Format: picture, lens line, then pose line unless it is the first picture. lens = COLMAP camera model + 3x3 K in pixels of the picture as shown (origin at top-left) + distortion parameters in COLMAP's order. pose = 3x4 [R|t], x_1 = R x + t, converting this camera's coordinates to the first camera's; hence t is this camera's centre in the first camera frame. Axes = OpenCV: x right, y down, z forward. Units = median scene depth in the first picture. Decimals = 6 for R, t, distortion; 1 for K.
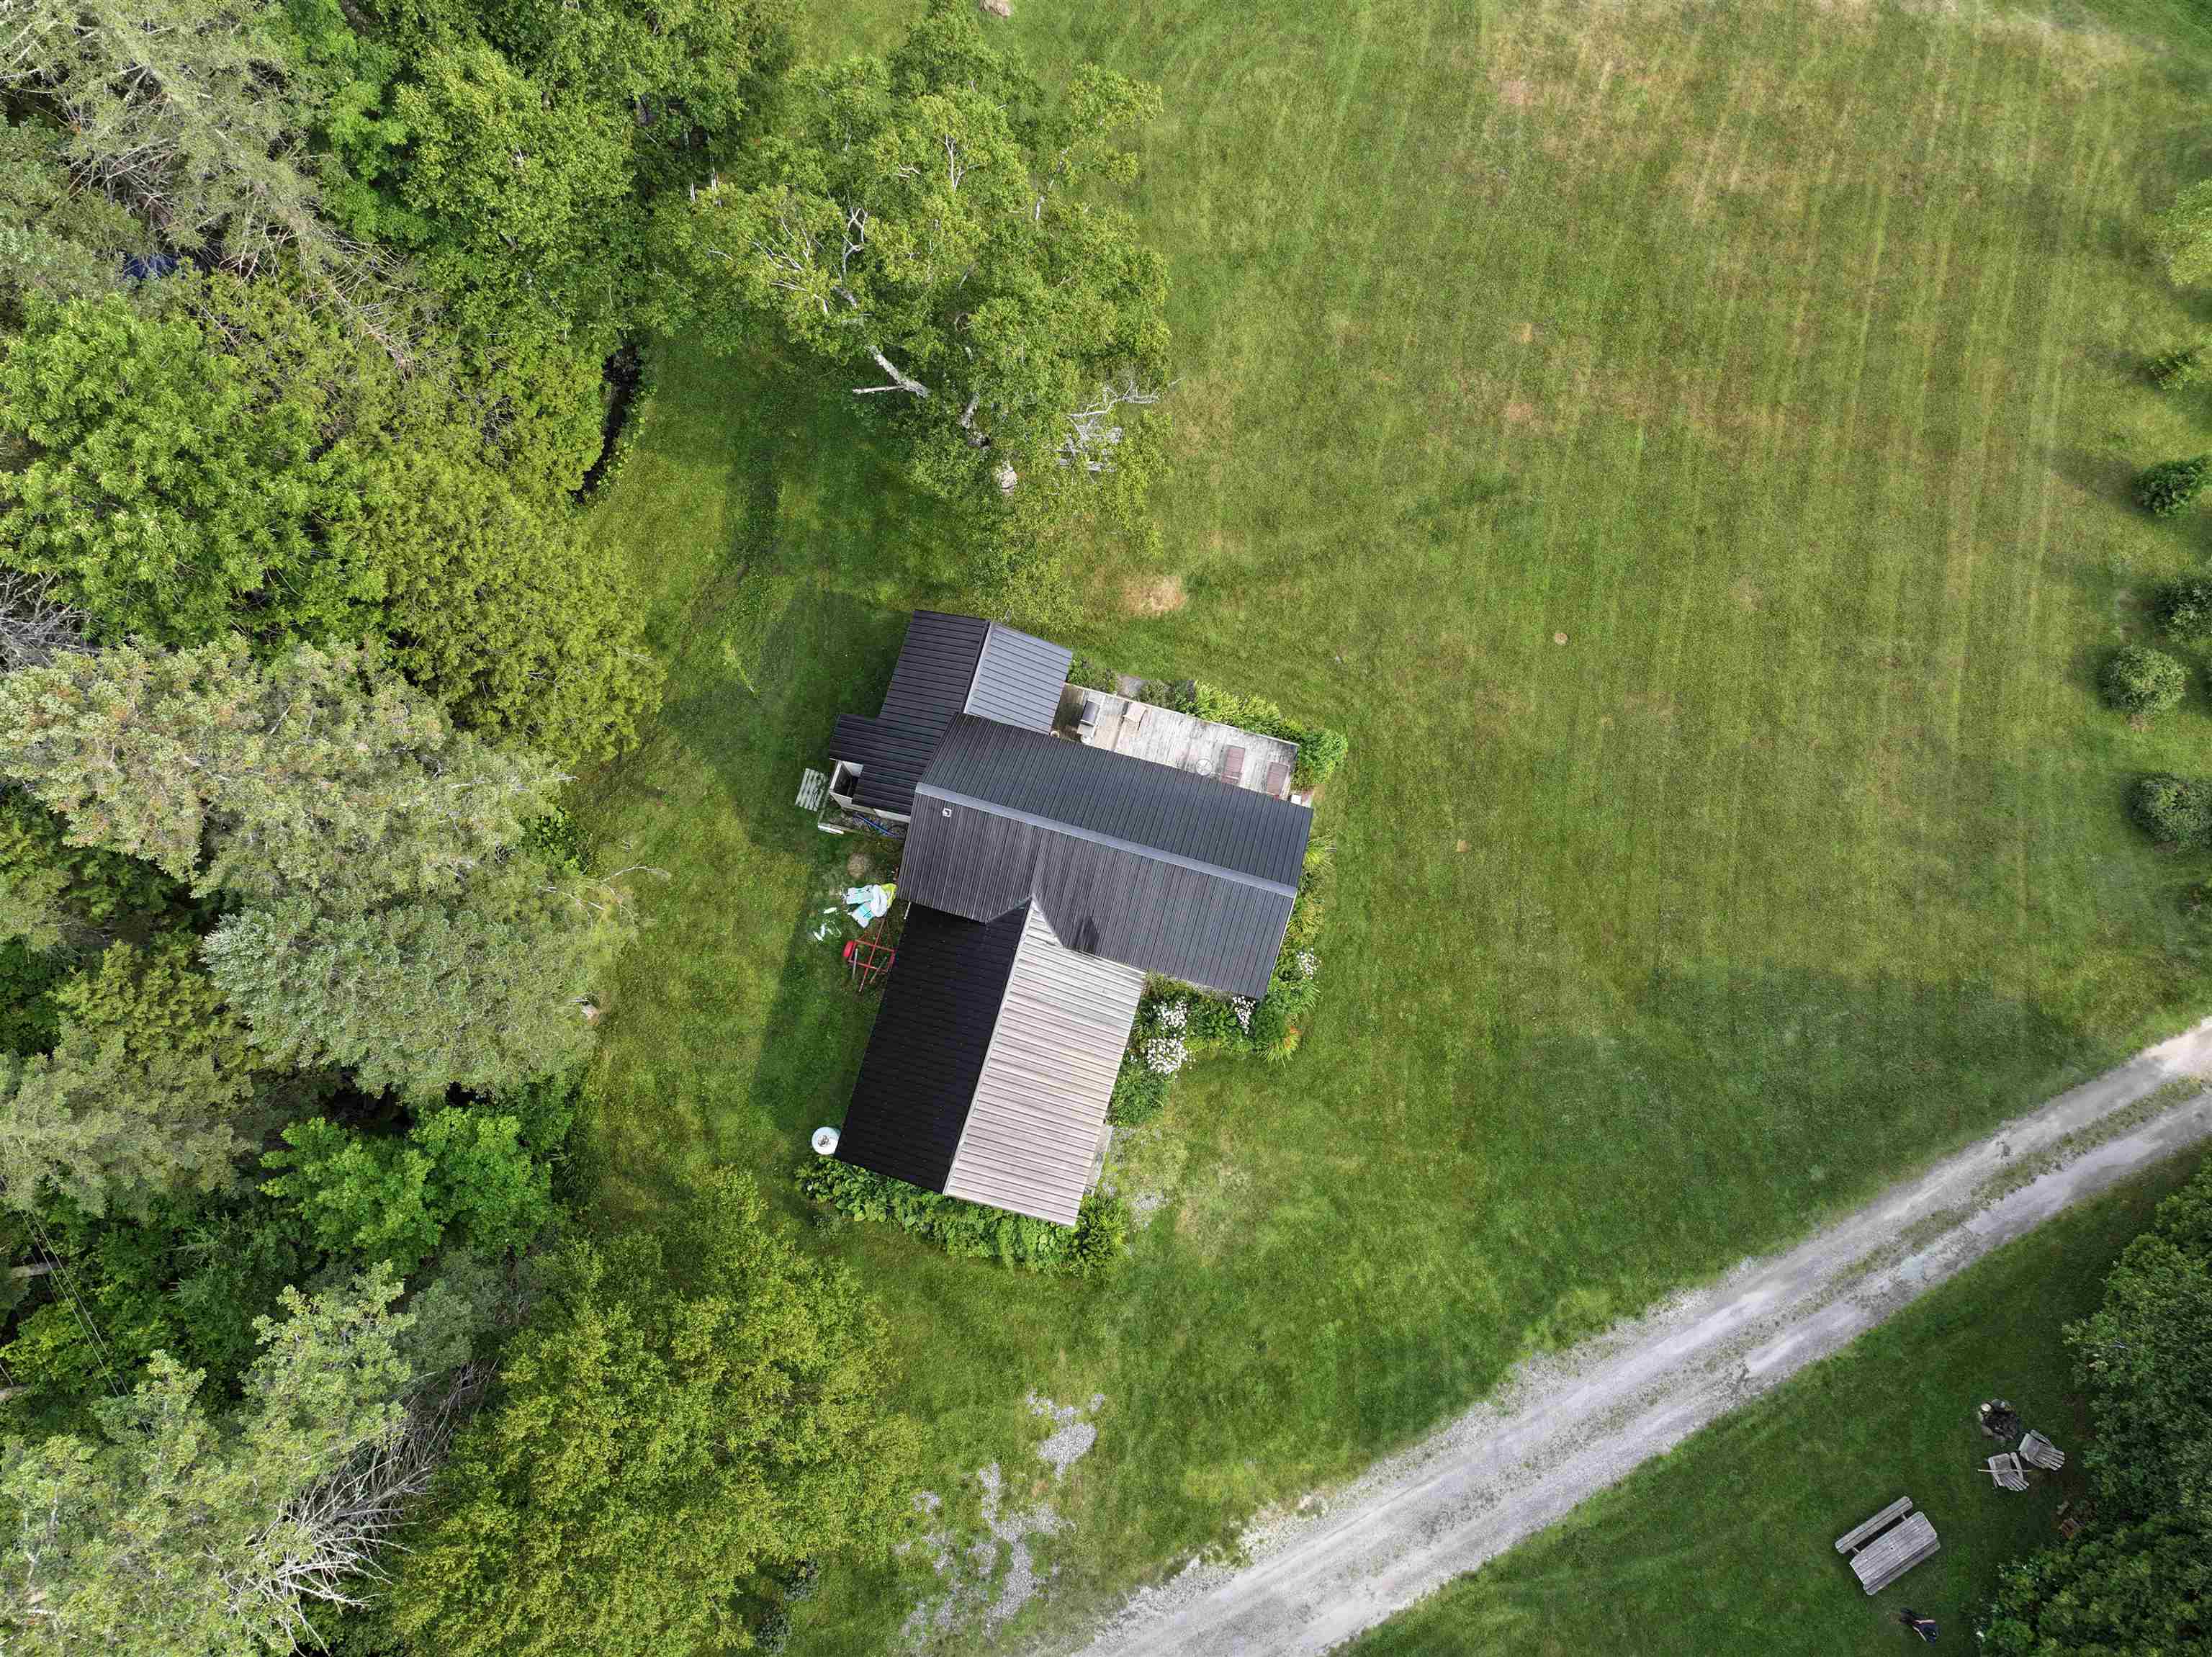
lens RADIAL K [[1562.2, 0, 1119.2], [0, 1562.2, 818.0], [0, 0, 1]] dist [0.003000, 0.011772]
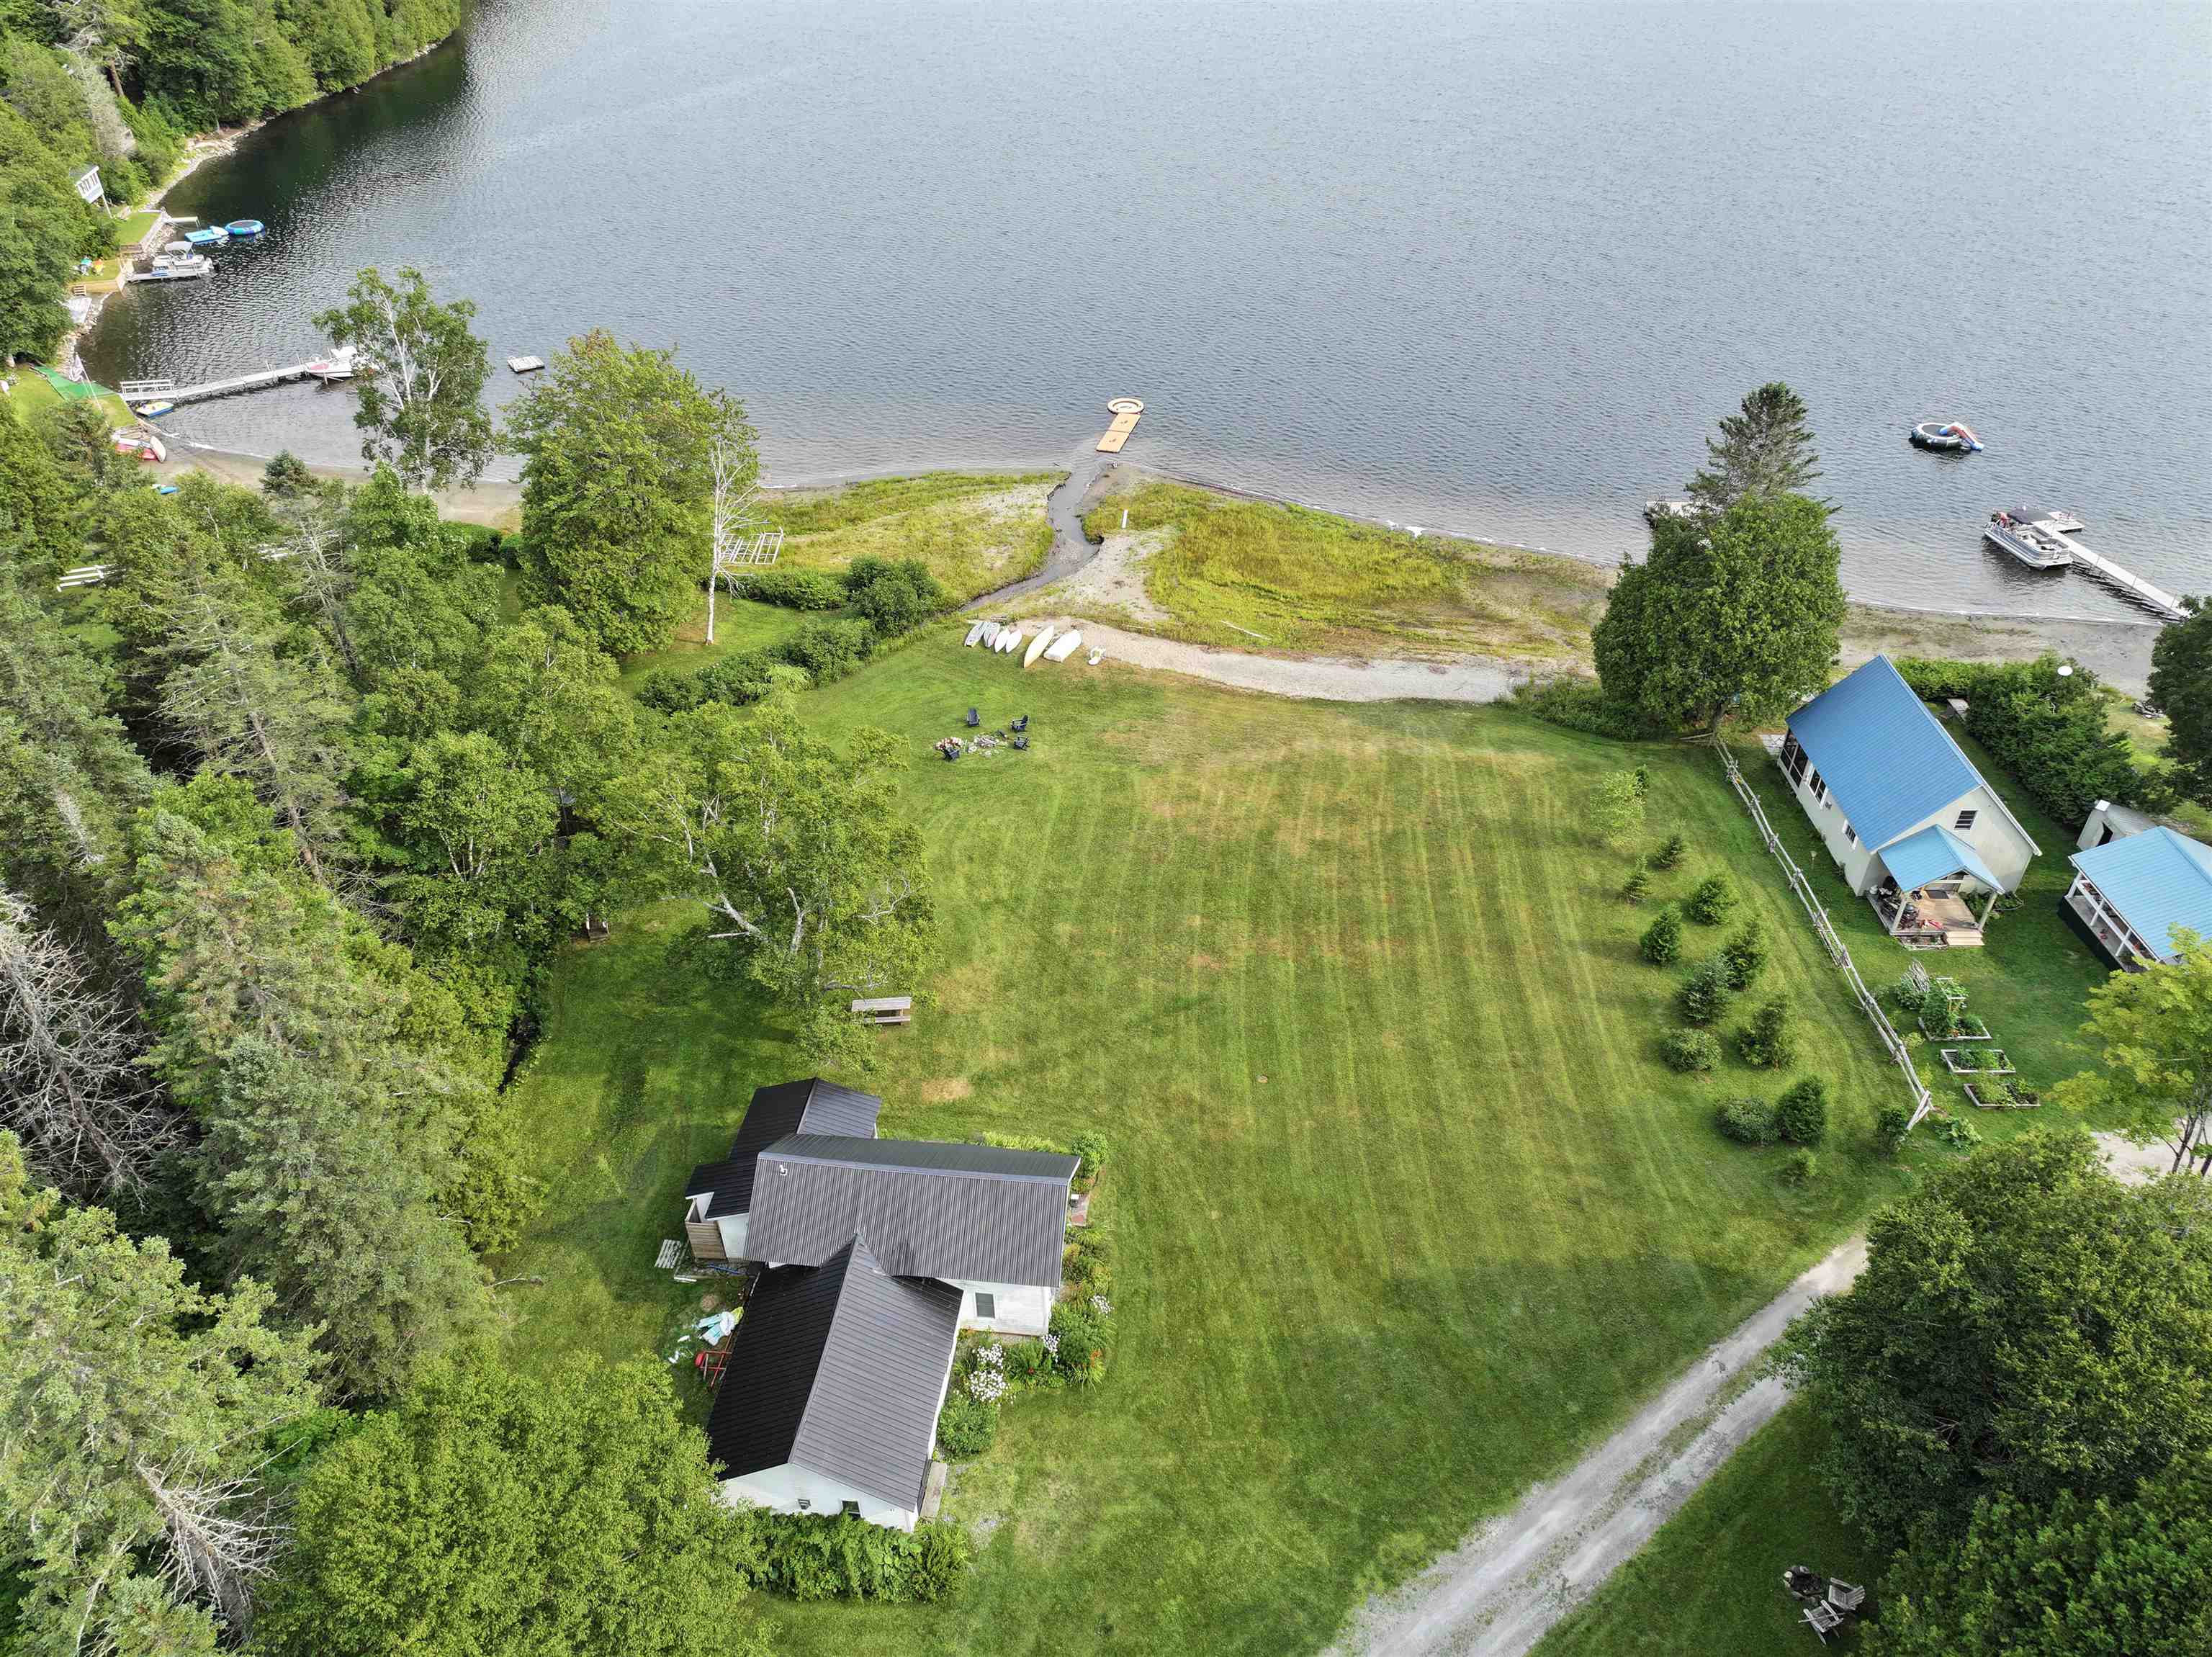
lens RADIAL K [[1562.2, 0, 1114.3], [0, 1562.2, 826.3], [0, 0, 1]] dist [0.003000, 0.011772]
pose [[0.986021, -0.100143, 0.133169, 0.009893], [0.163190, 0.741787, -0.650478, 0.577056], [-0.033642, 0.663117, 0.747760, -0.109802]]
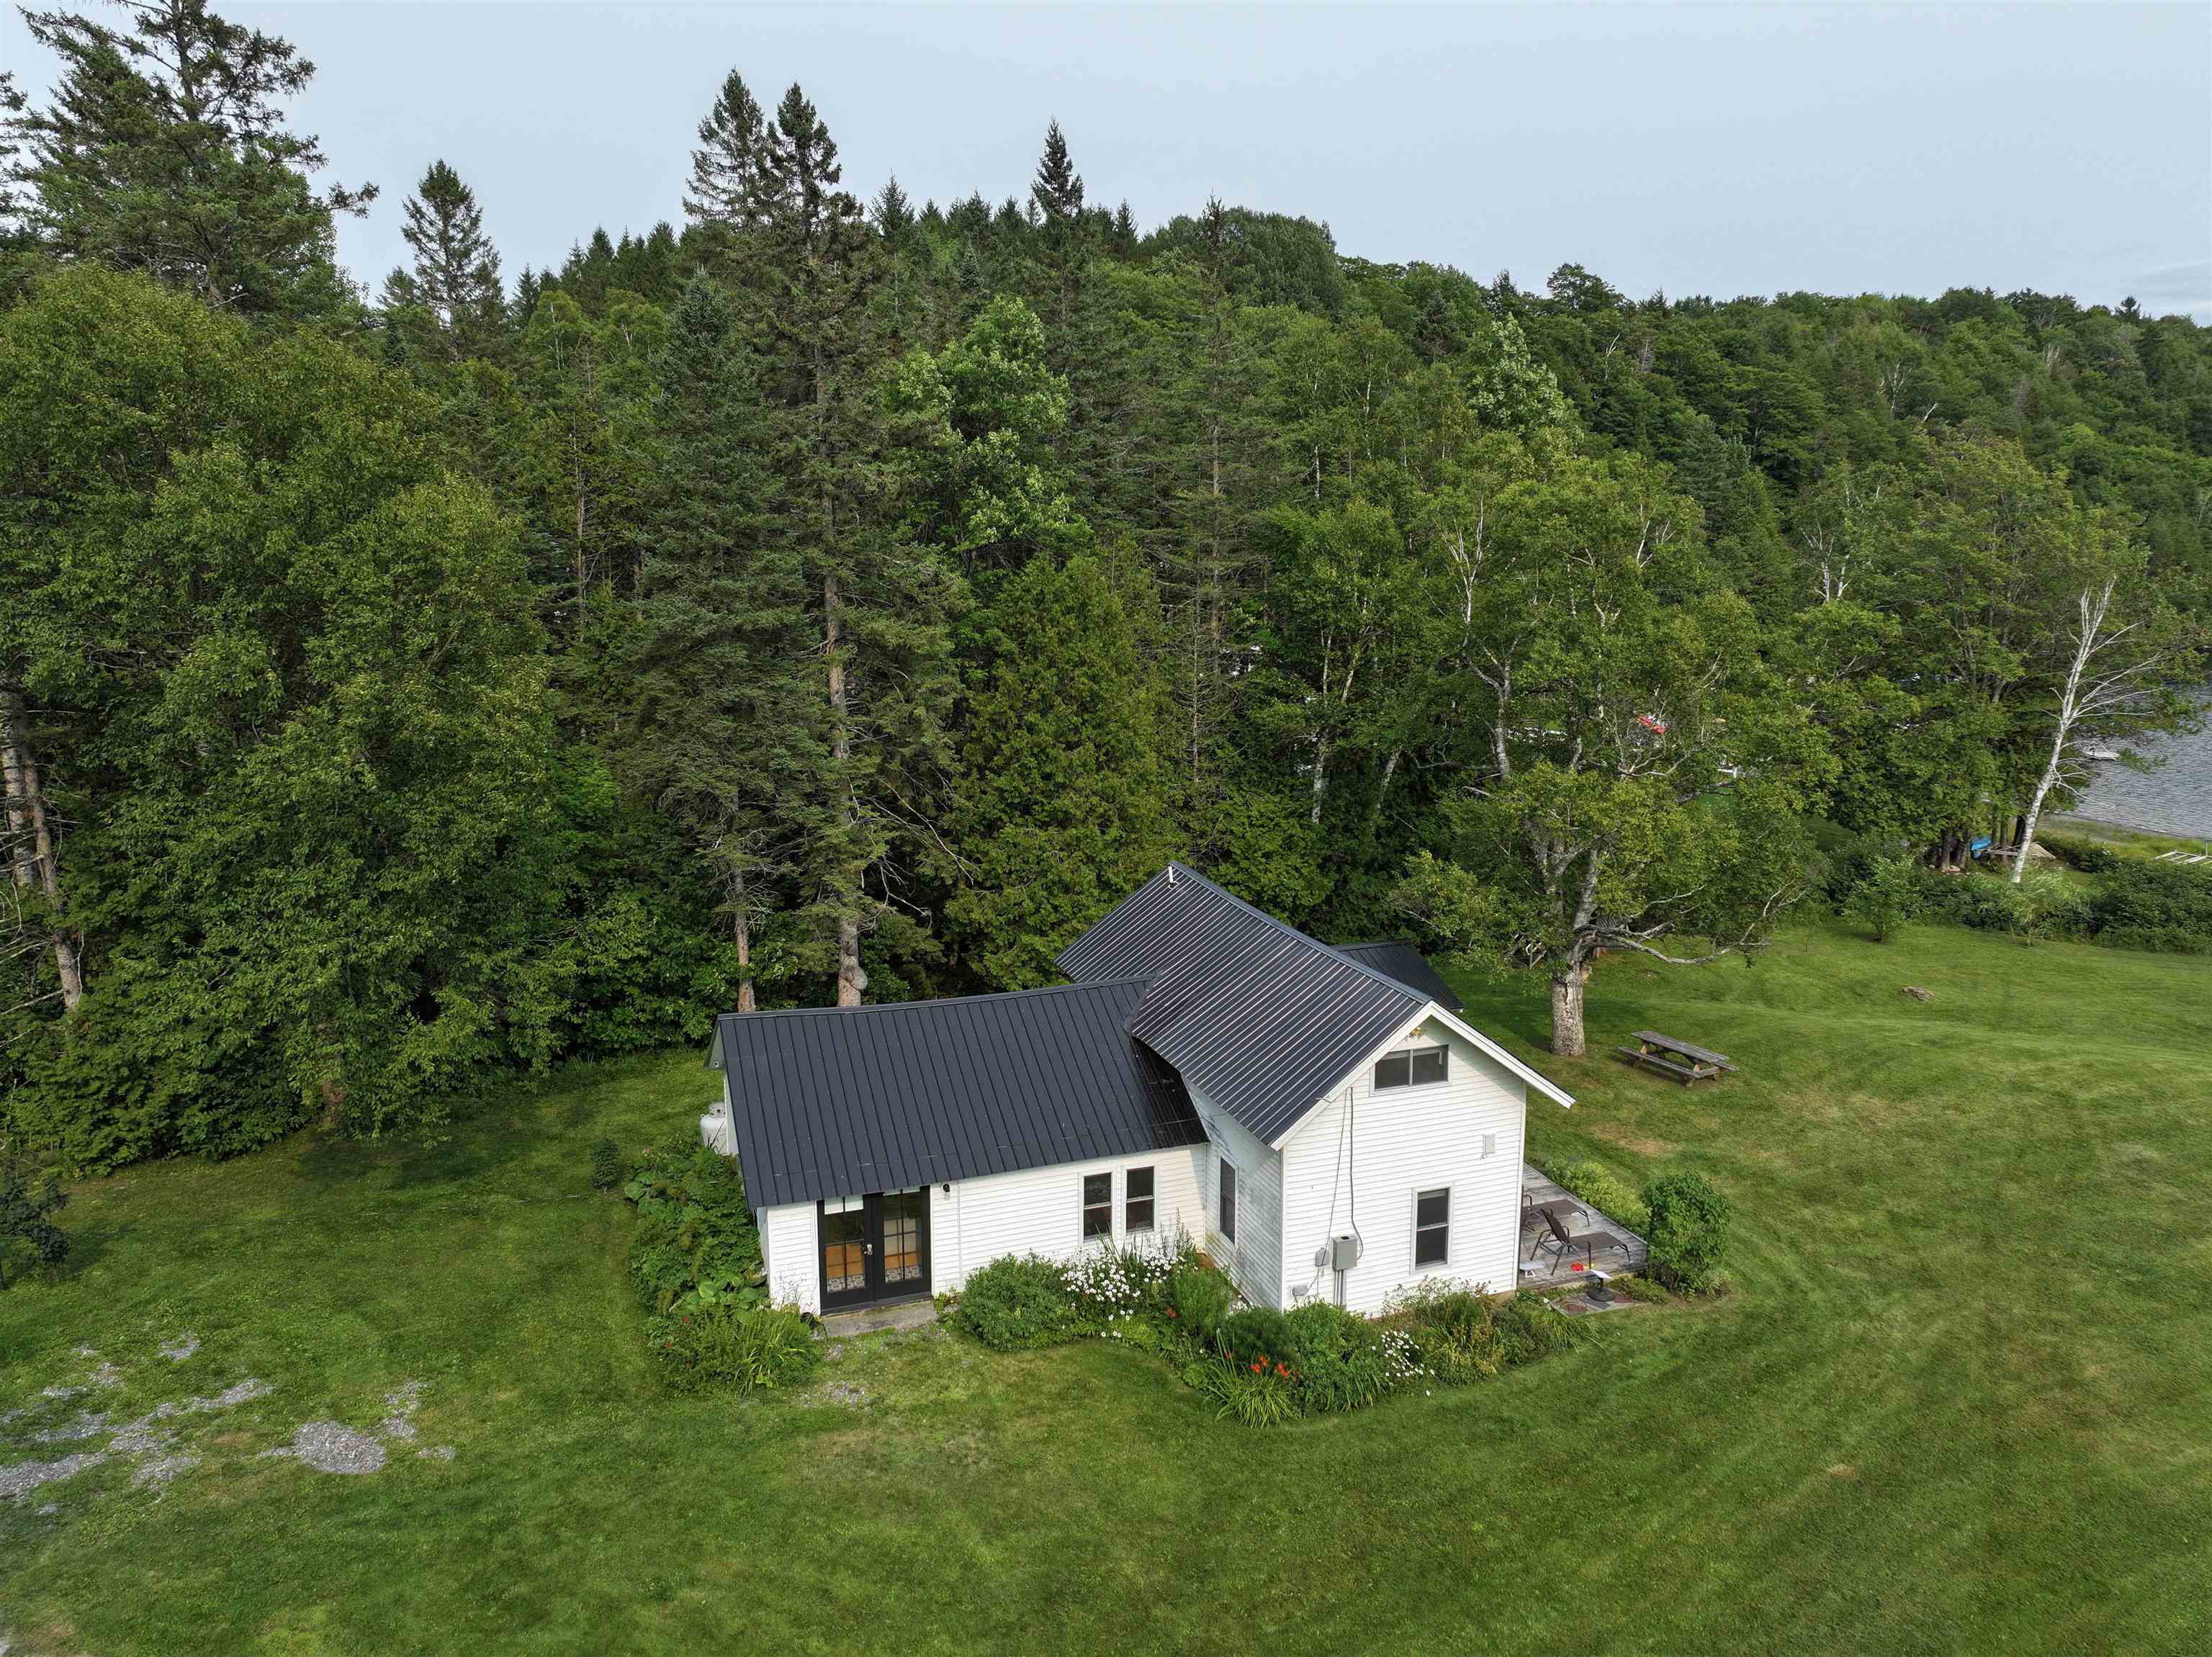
lens RADIAL K [[1562.2, 0, 1102.5], [0, 1562.2, 828.2], [0, 0, 1]] dist [0.003000, 0.011772]
pose [[0.580822, 0.157422, -0.798664, 0.434124], [-0.797793, 0.305069, -0.520057, 0.374595], [0.161780, 0.939229, 0.302781, 0.654196]]
